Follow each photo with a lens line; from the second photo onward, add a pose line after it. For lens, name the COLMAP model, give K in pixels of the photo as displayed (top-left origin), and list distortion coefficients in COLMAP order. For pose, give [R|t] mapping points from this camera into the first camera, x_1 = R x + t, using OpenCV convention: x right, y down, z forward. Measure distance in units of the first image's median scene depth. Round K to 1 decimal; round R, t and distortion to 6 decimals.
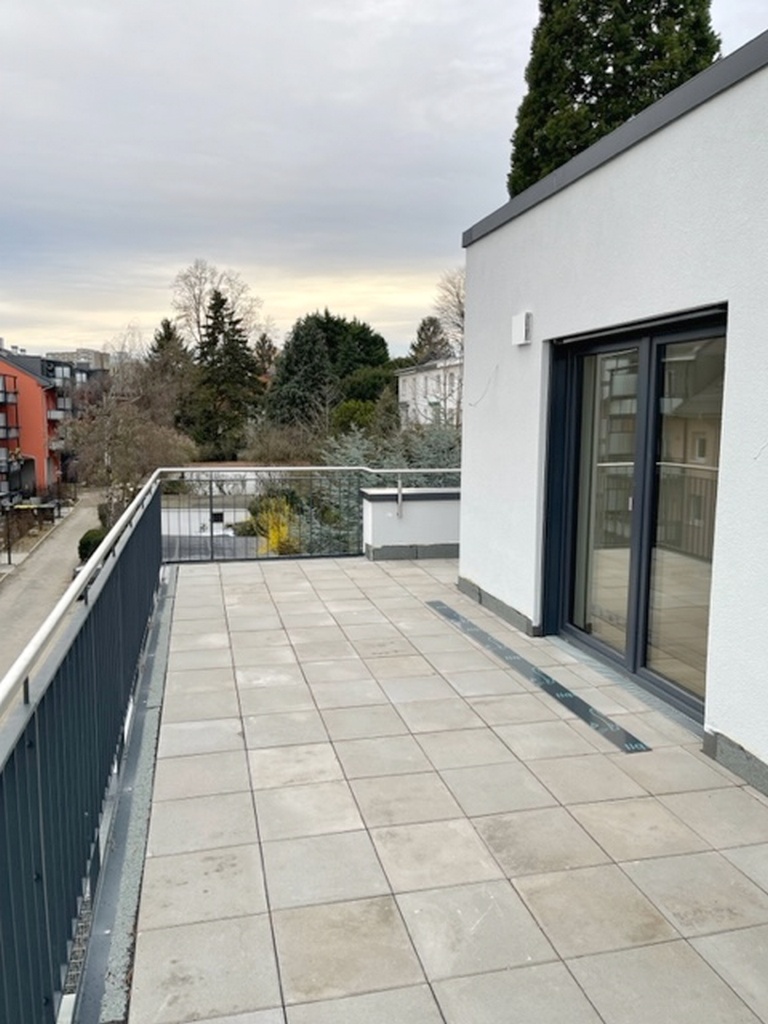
lens RADIAL K [[781.6, 0, 380.2], [0, 781.6, 505.8], [0, 0, 1]] dist [0.057924, -0.057088]
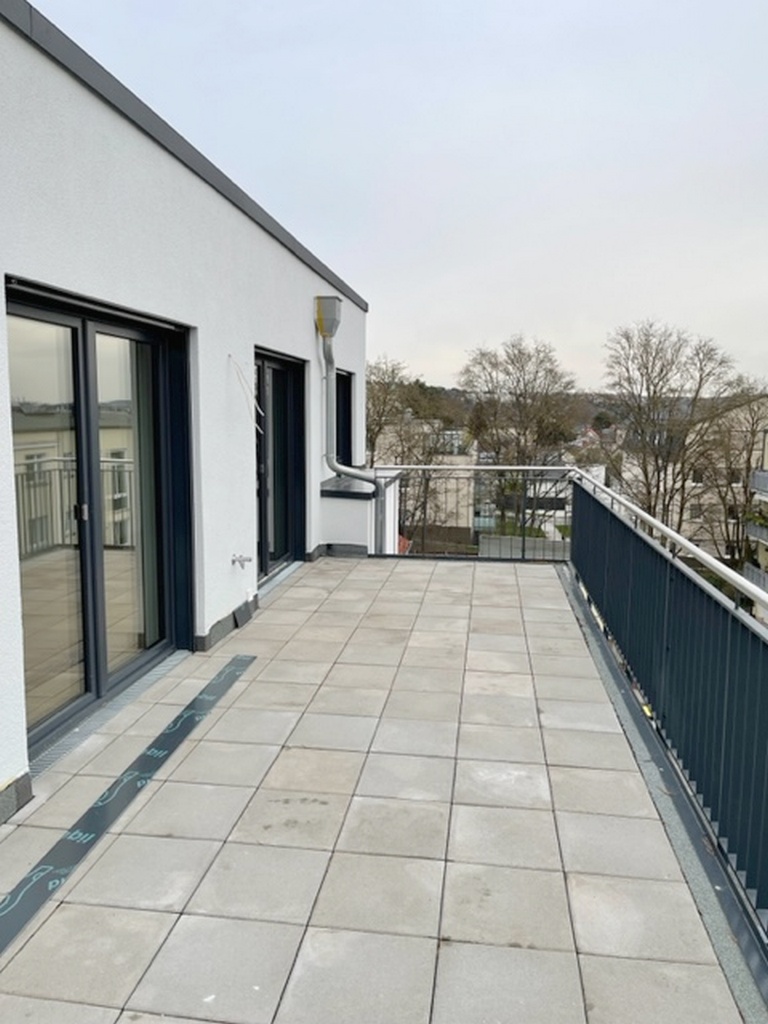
lens RADIAL K [[781.6, 0, 380.1], [0, 781.6, 514.5], [0, 0, 1]] dist [0.057924, -0.057088]
pose [[-0.932860, -0.058075, 0.355527, -0.266144], [0.031491, 0.969995, 0.241076, -0.184389], [-0.358860, 0.236086, -0.903041, 1.561171]]
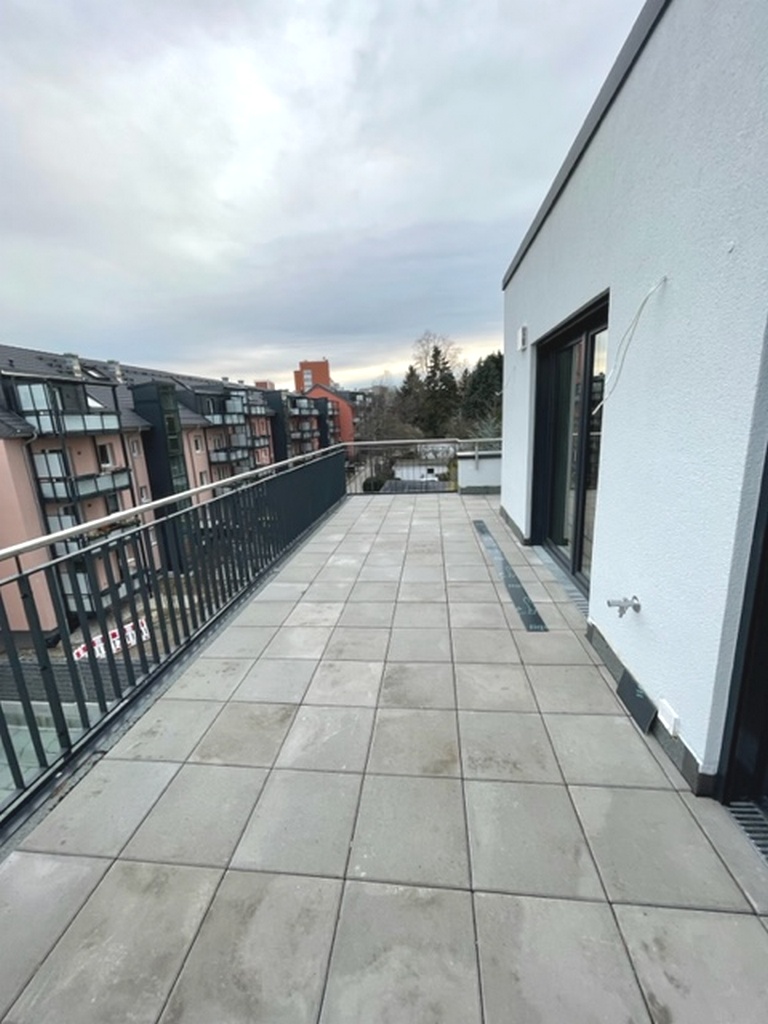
lens RADIAL K [[417.1, 0, 380.2], [0, 417.1, 509.2], [0, 0, 1]] dist [0.003843, -0.000481]
pose [[0.938660, 0.025541, -0.343896, 0.235987], [0.011095, 0.994500, 0.104145, 0.008650], [0.344665, -0.101572, 0.933214, 0.165608]]
